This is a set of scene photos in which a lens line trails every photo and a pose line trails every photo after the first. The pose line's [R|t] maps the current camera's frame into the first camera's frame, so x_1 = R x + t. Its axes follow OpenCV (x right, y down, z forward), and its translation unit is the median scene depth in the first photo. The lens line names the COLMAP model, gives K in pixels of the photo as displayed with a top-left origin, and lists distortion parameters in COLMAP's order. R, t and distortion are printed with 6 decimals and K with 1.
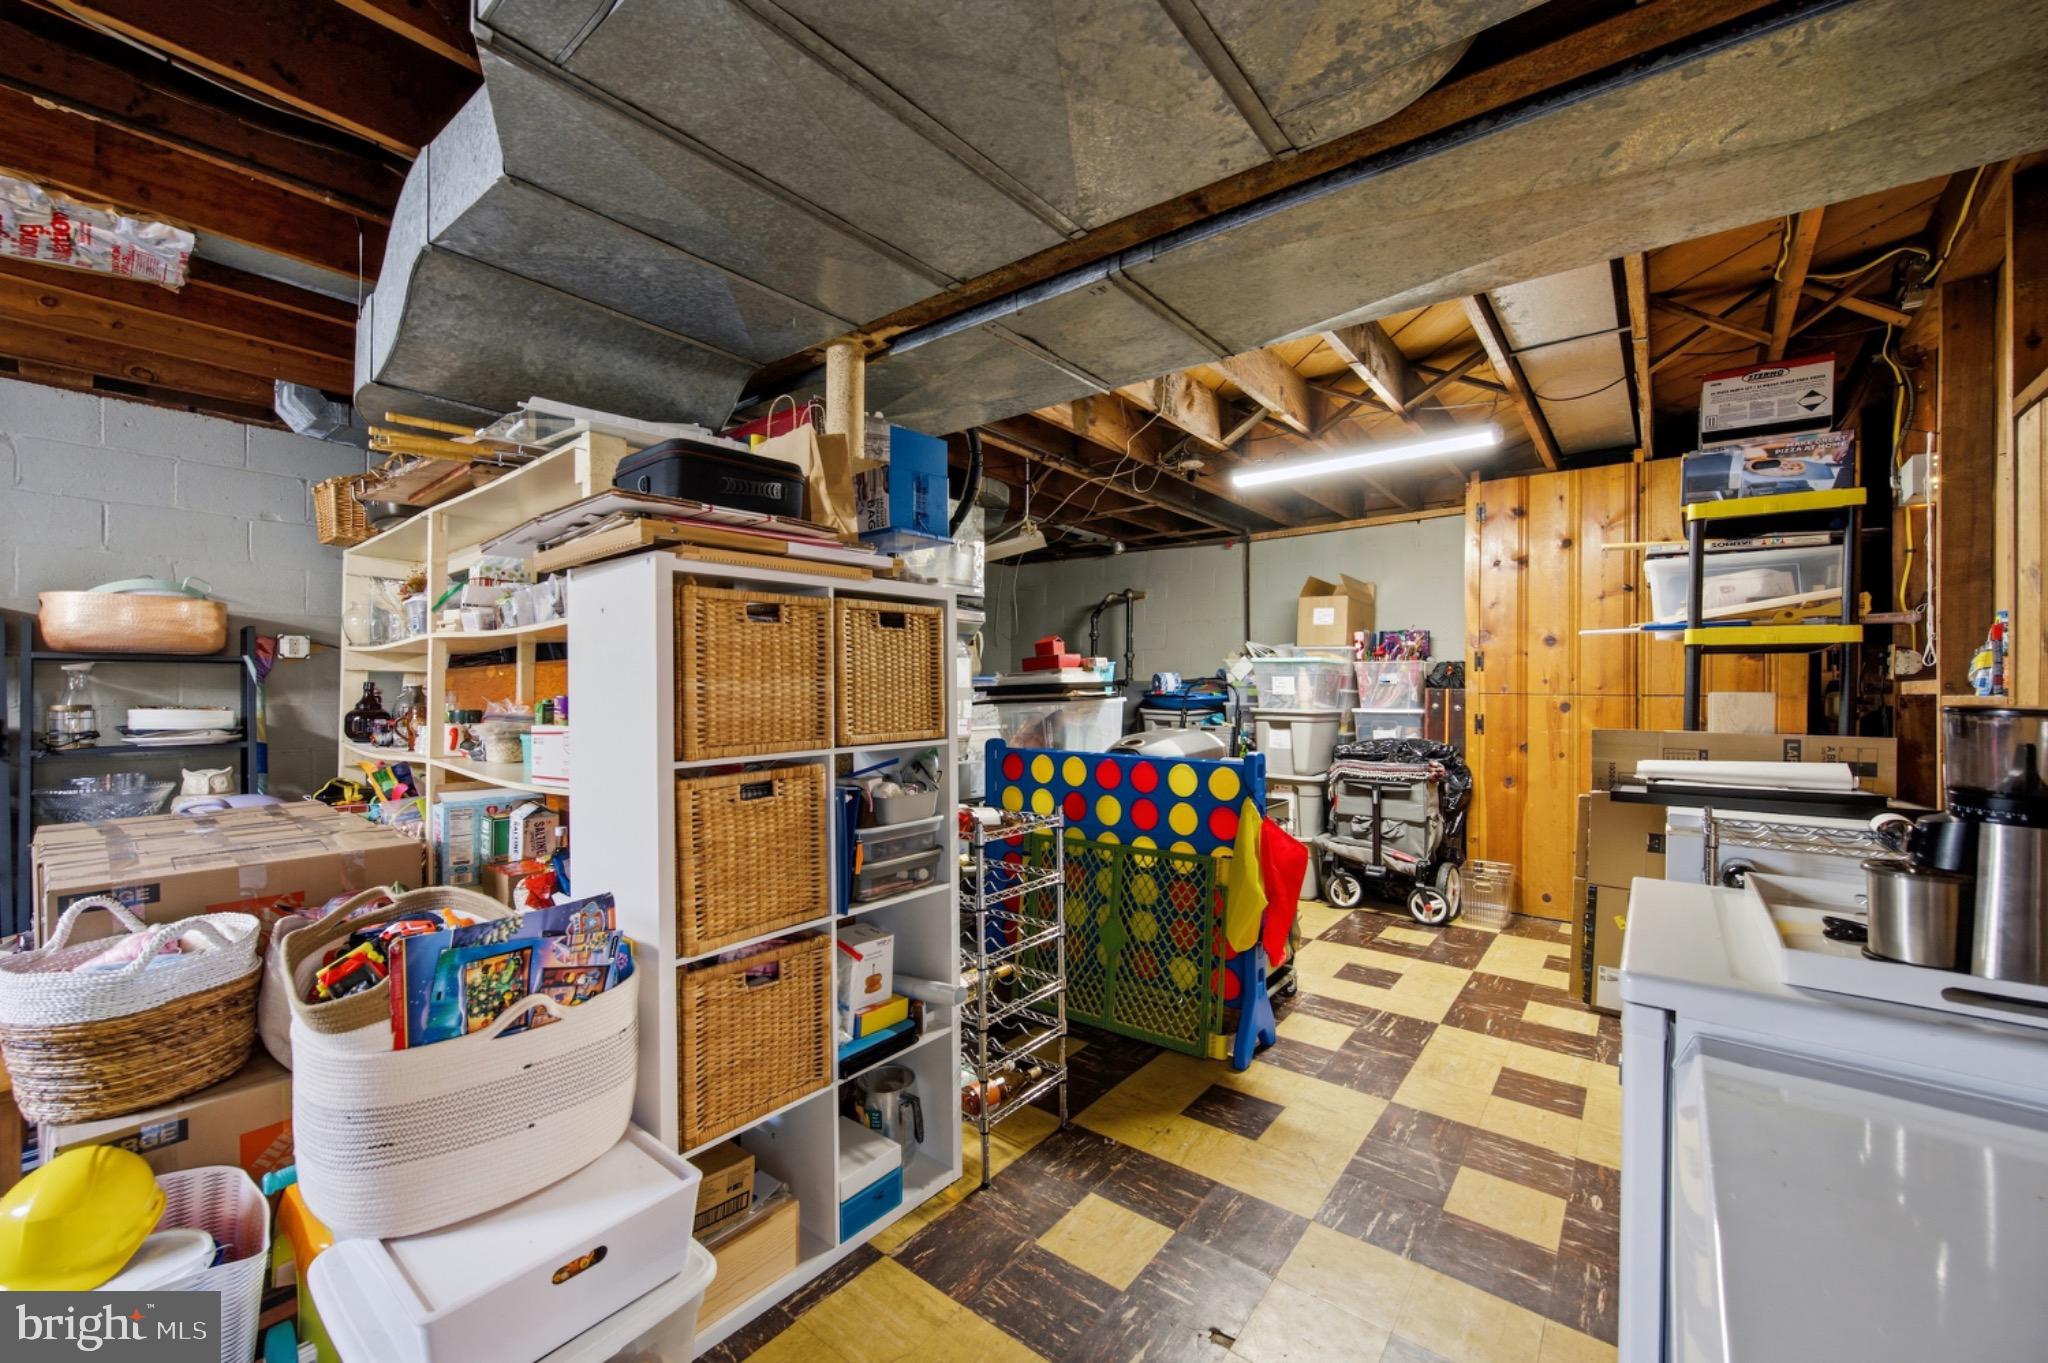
lens RADIAL K [[807.5, 0, 1027.8], [0, 807.5, 686.7], [0, 0, 1]] dist [-0.000209, -0.000180]
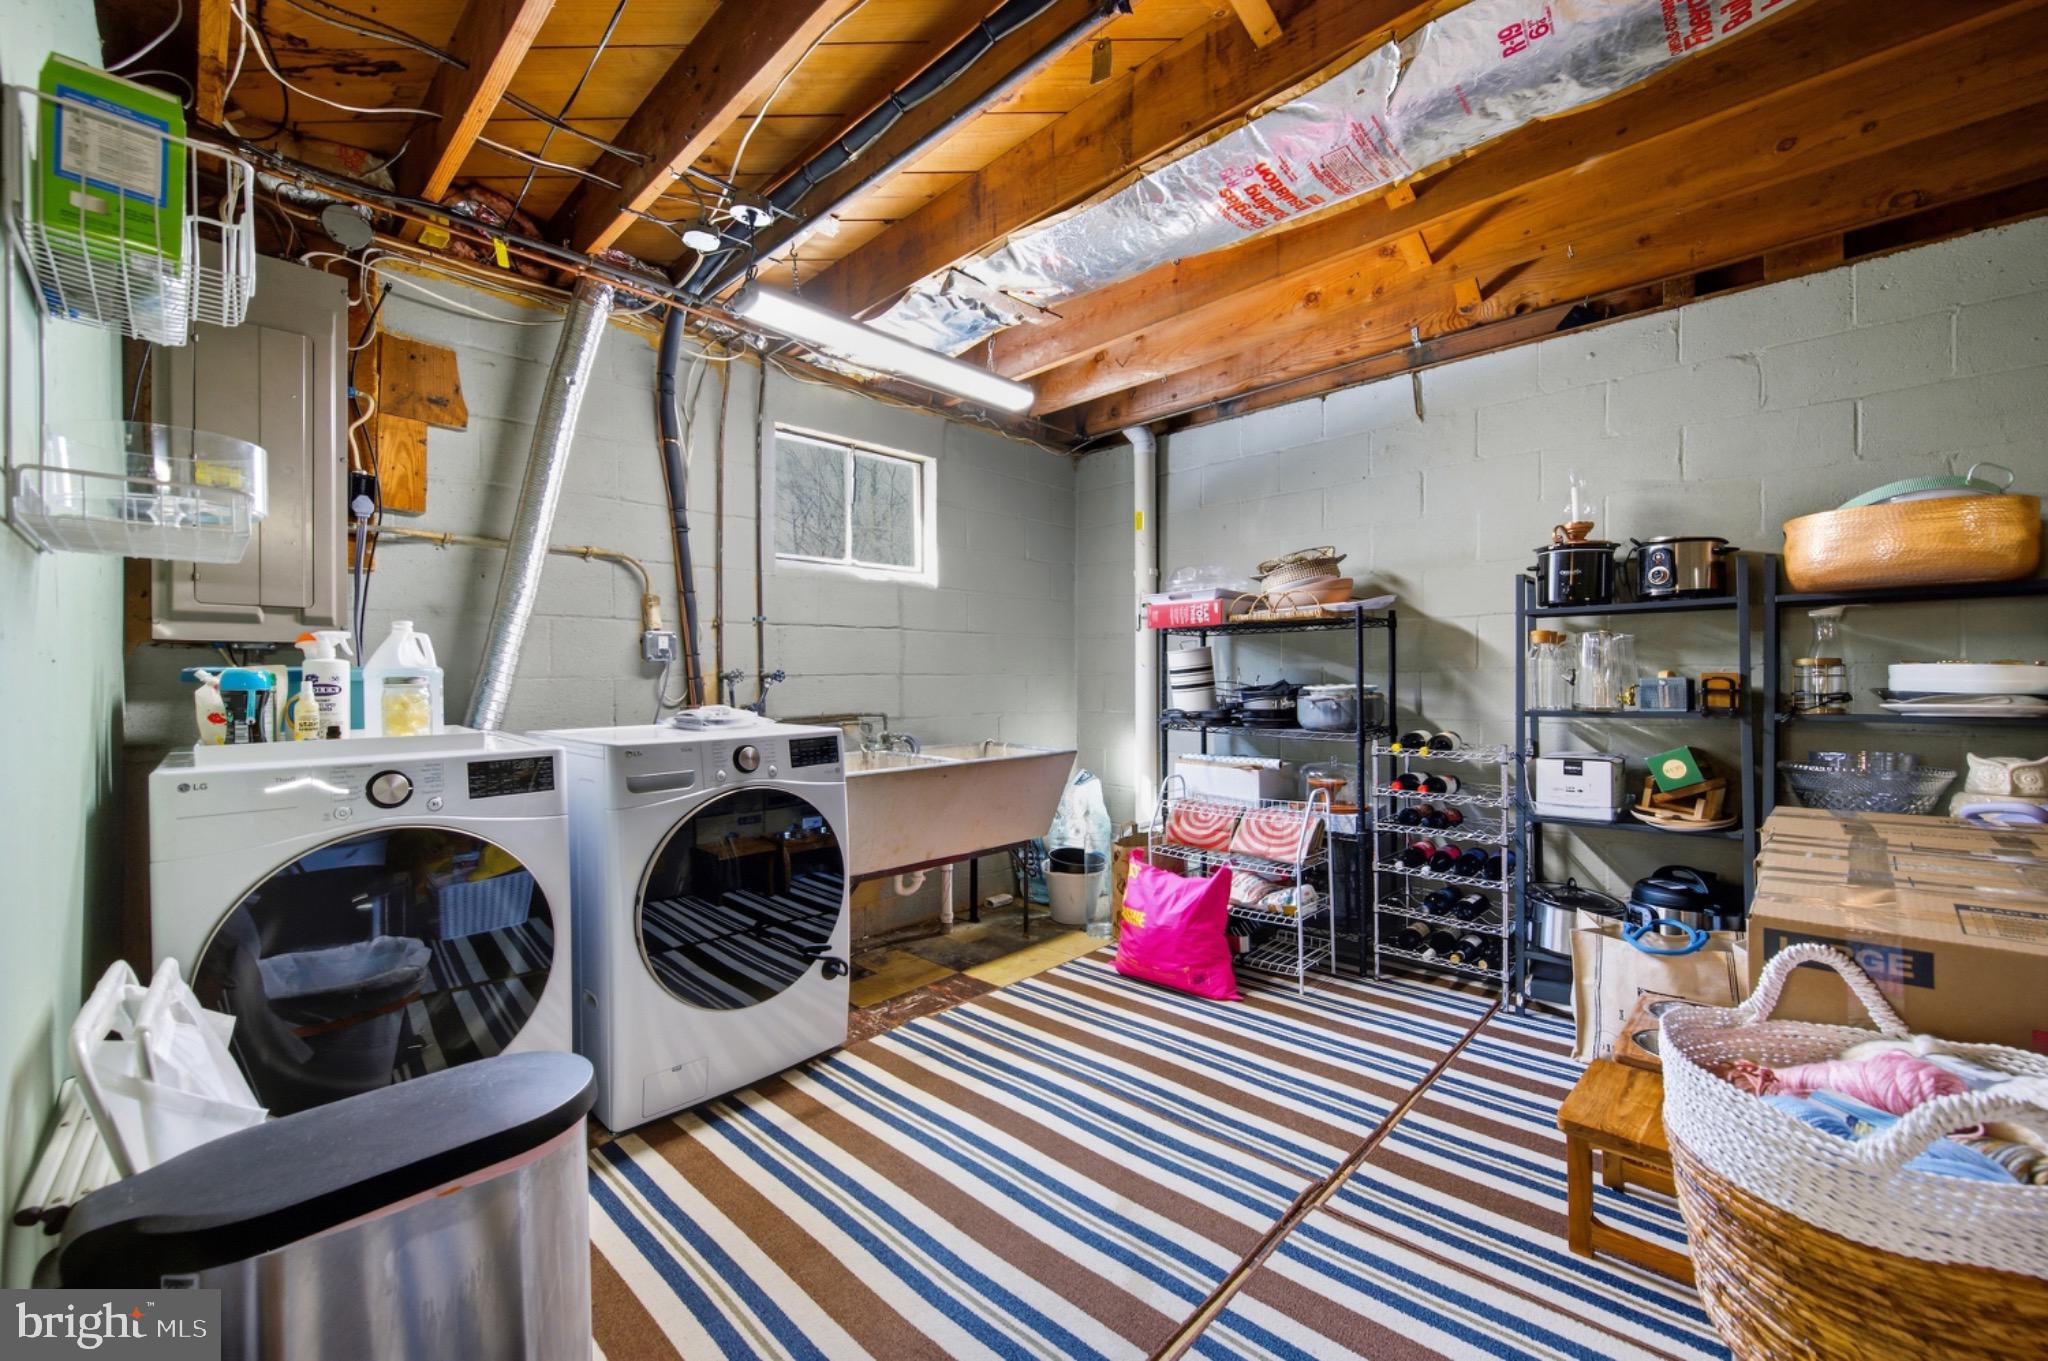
lens RADIAL K [[807.5, 0, 1028.9], [0, 807.5, 682.9], [0, 0, 1]] dist [-0.000209, -0.000180]
pose [[-0.093157, 0.000121, -0.995651, -0.322444], [0.005278, 0.999986, -0.000372, 0.042161], [0.995637, -0.005290, -0.093157, 0.300457]]
